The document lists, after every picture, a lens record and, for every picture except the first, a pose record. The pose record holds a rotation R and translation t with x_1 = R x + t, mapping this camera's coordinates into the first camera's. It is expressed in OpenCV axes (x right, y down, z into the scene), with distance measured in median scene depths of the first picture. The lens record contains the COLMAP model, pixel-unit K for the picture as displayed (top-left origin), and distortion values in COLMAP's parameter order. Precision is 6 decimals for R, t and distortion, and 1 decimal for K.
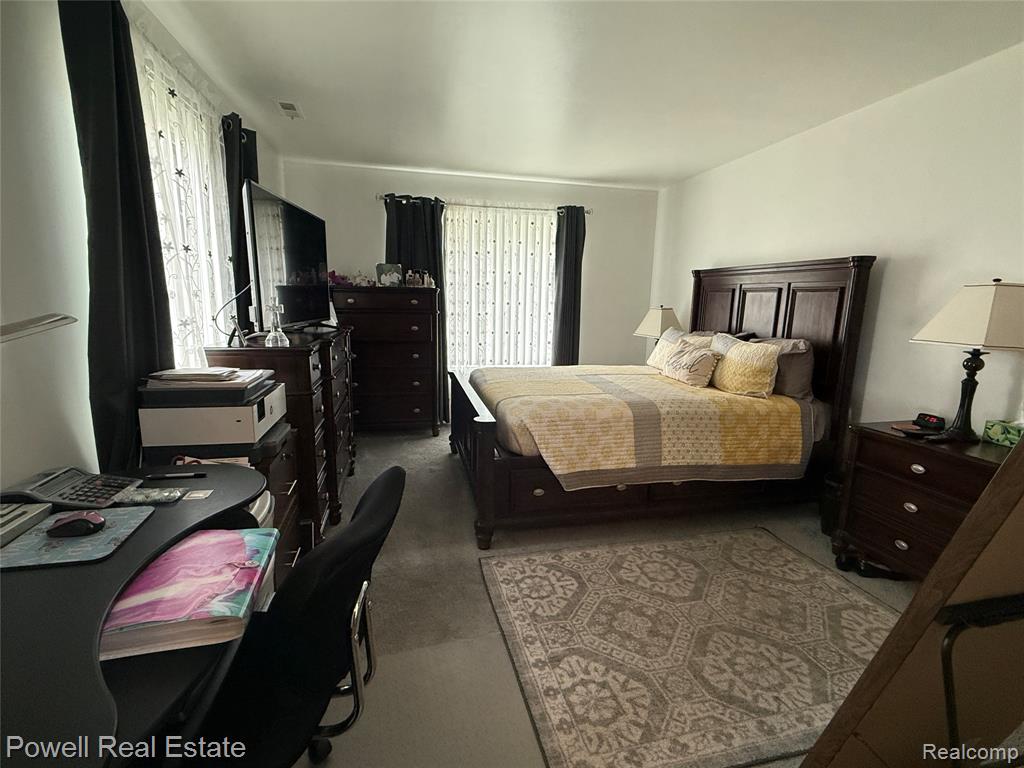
lens RADIAL K [[468.7, 0, 512.5], [0, 468.7, 387.5], [0, 0, 1]] dist [-0.004890, -0.000293]
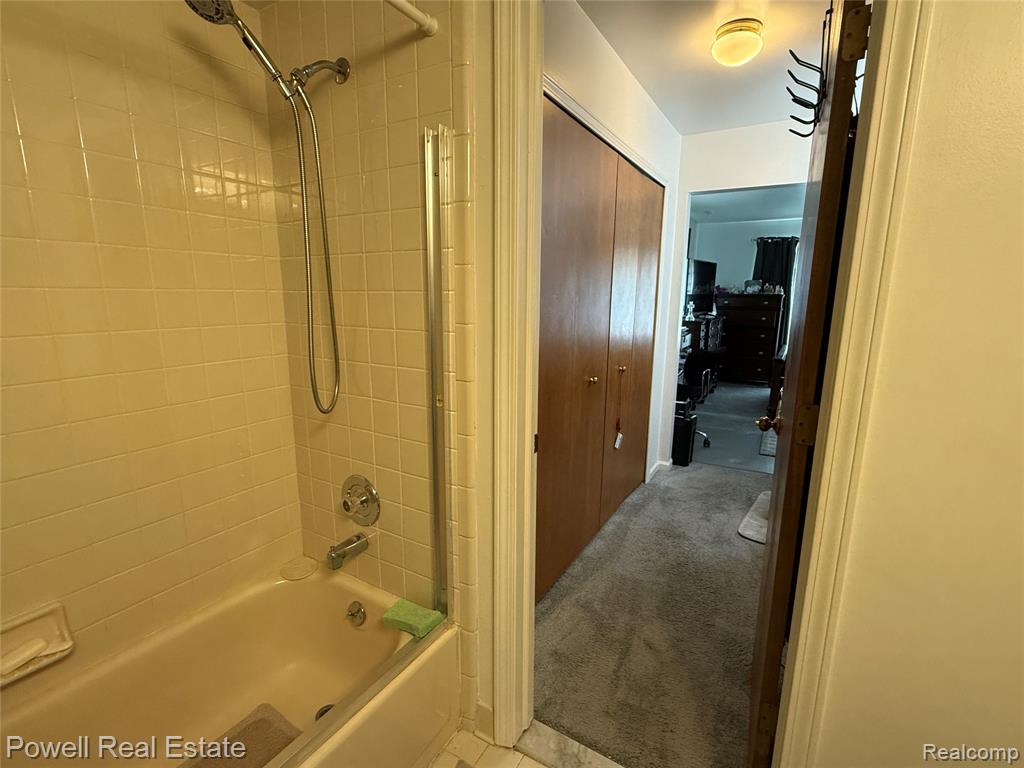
lens RADIAL K [[468.7, 0, 509.9], [0, 468.7, 385.9], [0, 0, 1]] dist [-0.004890, -0.000293]
pose [[0.712232, 0.123353, -0.691021, 0.315639], [-0.124732, 0.991012, 0.048343, 0.136048], [0.690773, 0.051761, 0.721216, -0.778050]]
